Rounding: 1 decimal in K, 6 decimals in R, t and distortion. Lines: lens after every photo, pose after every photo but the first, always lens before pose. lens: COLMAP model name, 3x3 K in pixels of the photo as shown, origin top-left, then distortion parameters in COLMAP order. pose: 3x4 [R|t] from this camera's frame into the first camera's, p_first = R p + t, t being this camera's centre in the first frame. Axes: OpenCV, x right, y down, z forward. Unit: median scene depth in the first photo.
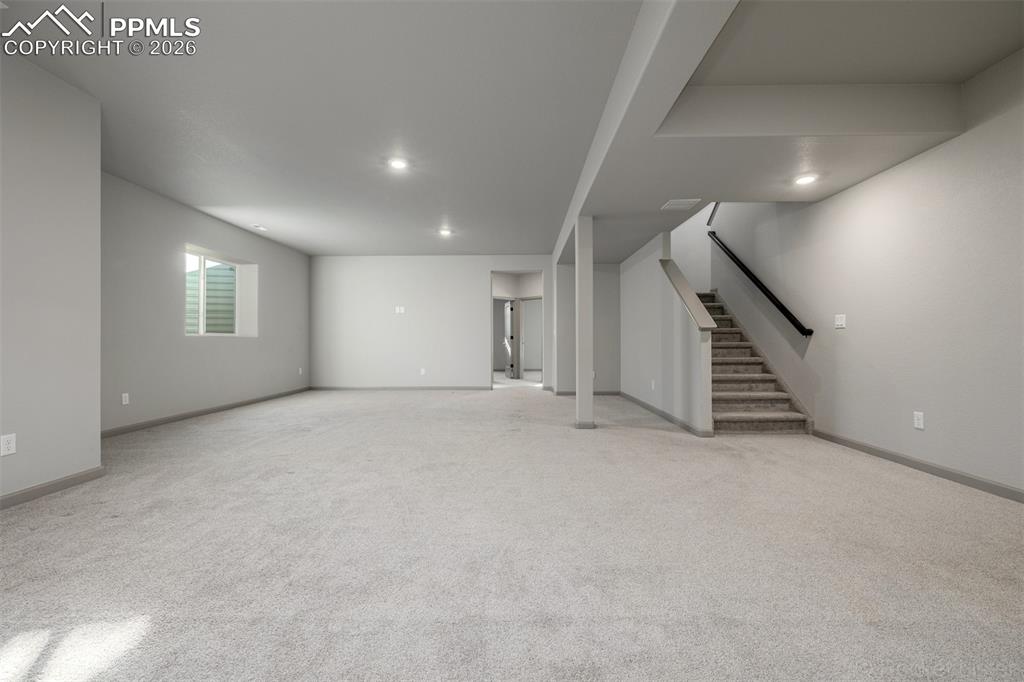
lens RADIAL K [[430.1, 0, 512.0], [0, 430.1, 341.0], [0, 0, 1]] dist [0.012964, 0.000167]
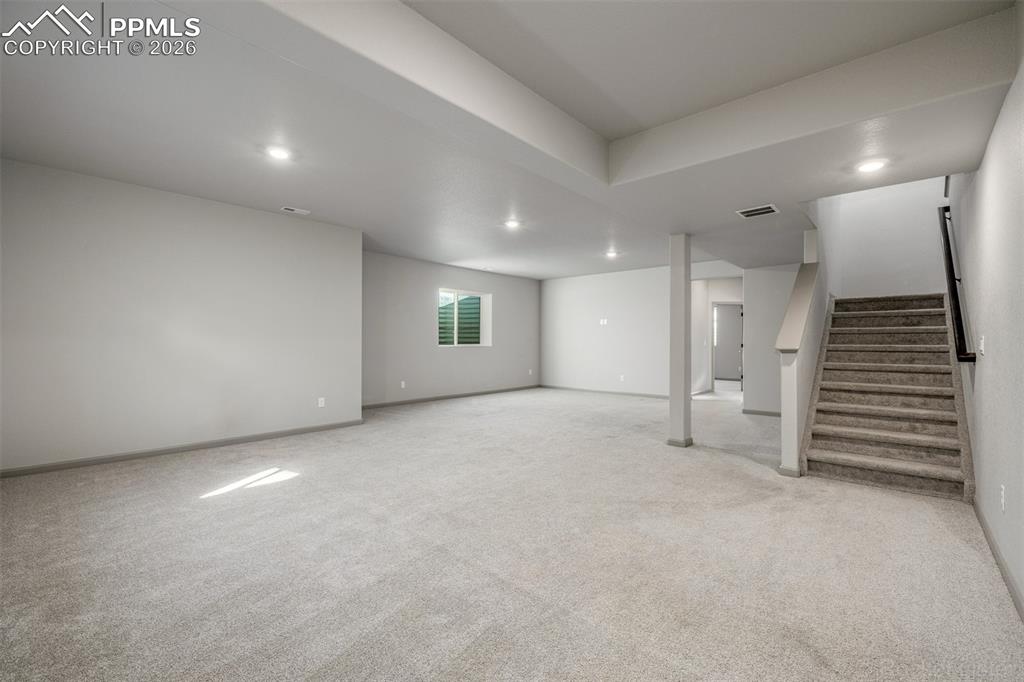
lens RADIAL K [[435.9, 0, 511.9], [0, 435.9, 336.3], [0, 0, 1]] dist [0.002085, 0.000255]
pose [[0.758068, -0.002479, -0.652171, 0.495924], [-0.005020, 0.999941, -0.009636, -0.037516], [0.652157, 0.010578, 0.758010, -0.020503]]
